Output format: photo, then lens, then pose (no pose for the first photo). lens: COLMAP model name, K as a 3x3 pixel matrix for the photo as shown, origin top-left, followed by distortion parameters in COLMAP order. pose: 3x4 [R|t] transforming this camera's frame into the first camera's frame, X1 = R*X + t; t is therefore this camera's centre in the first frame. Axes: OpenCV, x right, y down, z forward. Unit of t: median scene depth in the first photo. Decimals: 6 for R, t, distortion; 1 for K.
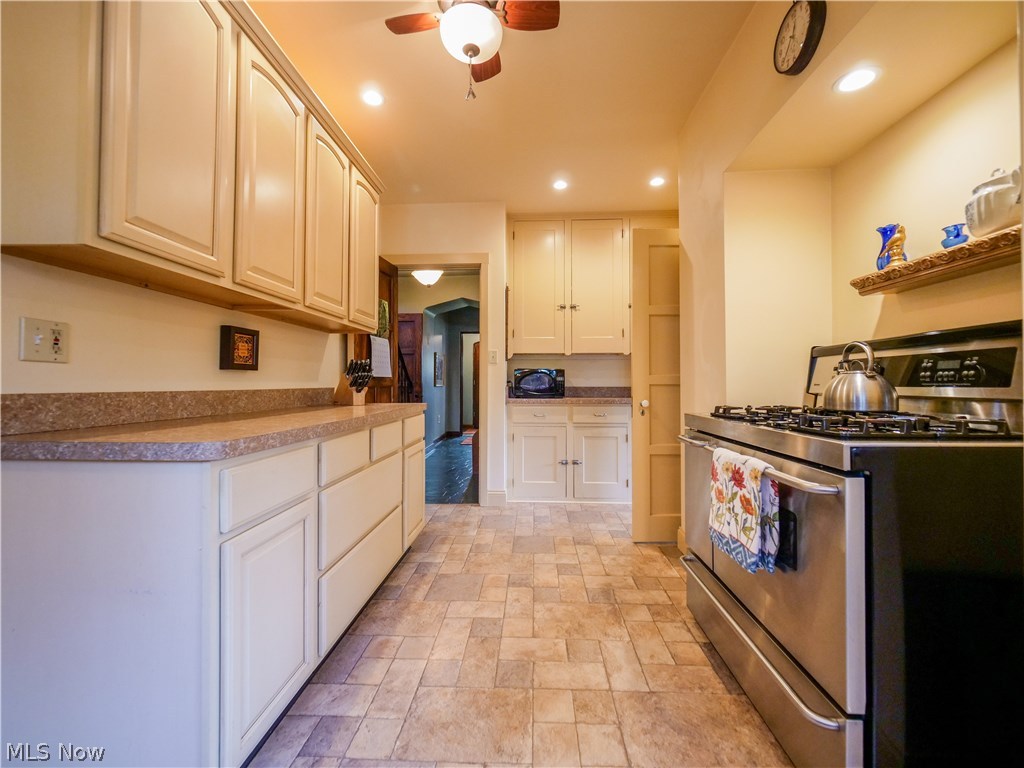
lens RADIAL K [[436.7, 0, 513.6], [0, 436.7, 376.9], [0, 0, 1]] dist [-0.008832, 0.000811]
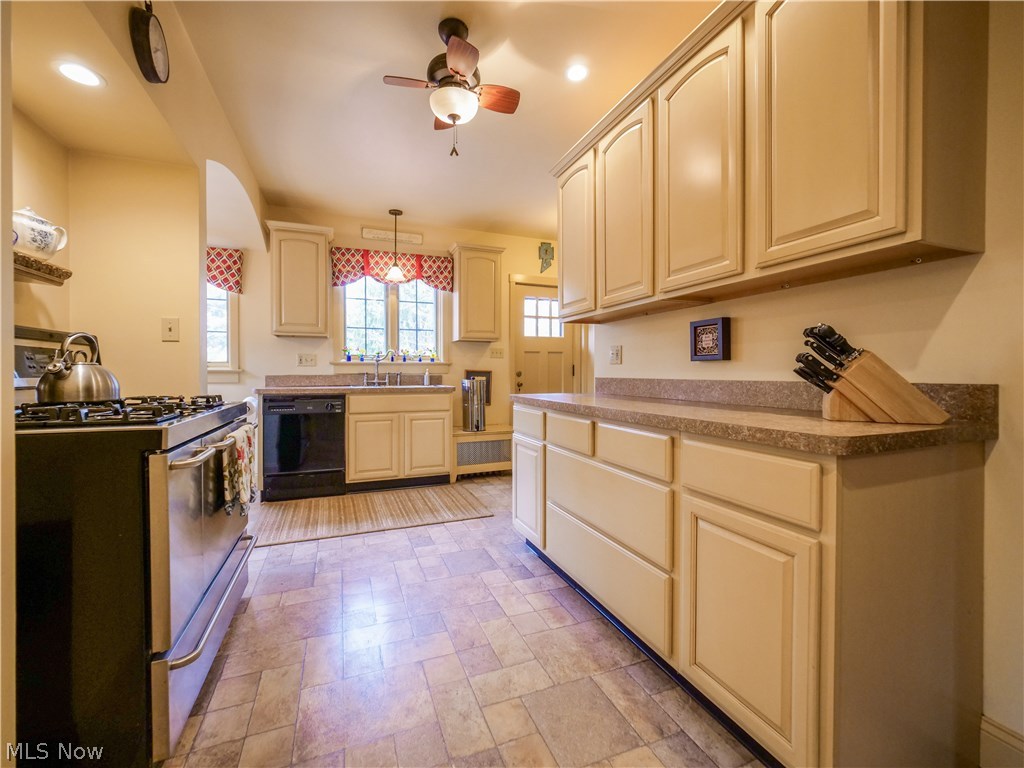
lens RADIAL K [[436.7, 0, 514.4], [0, 436.7, 375.2], [0, 0, 1]] dist [-0.008832, 0.000811]
pose [[-0.909806, 0.003820, -0.415017, 0.221915], [0.007520, 0.999945, -0.007283, 0.022877], [0.414966, -0.009747, -0.909785, 1.762911]]
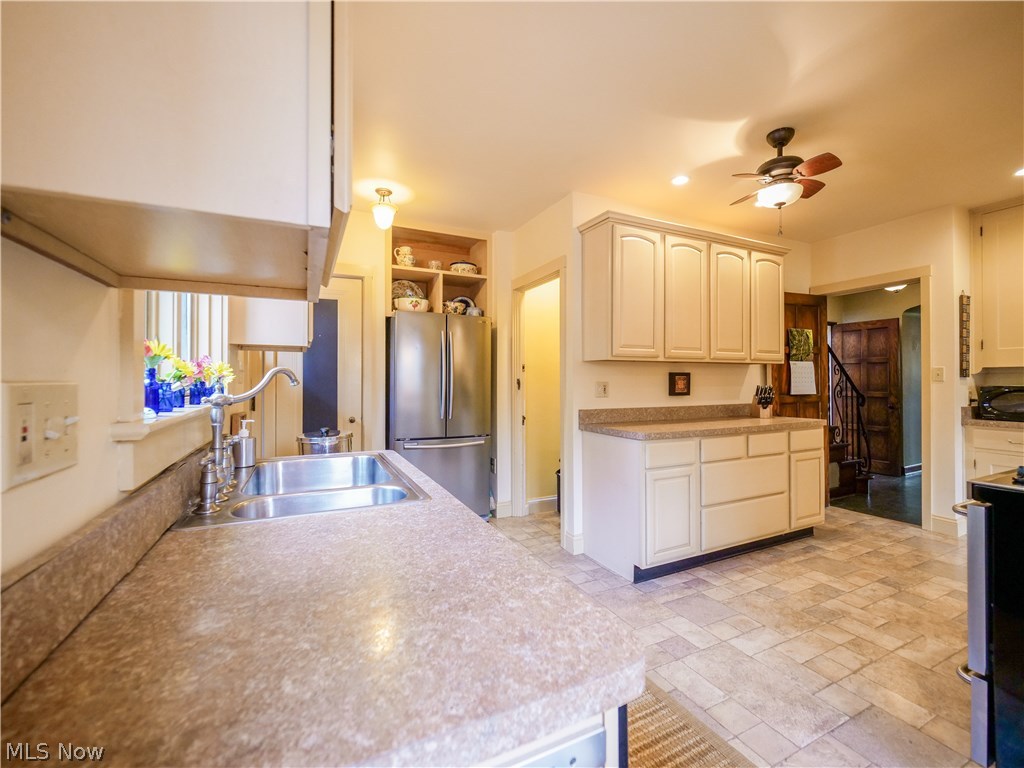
lens RADIAL K [[436.7, 0, 514.6], [0, 436.7, 378.3], [0, 0, 1]] dist [-0.008832, 0.000811]
pose [[0.482454, -0.007023, -0.875893, 0.639483], [0.015707, 0.999876, 0.000635, -0.100323], [0.875780, -0.014064, 0.482505, -0.485468]]
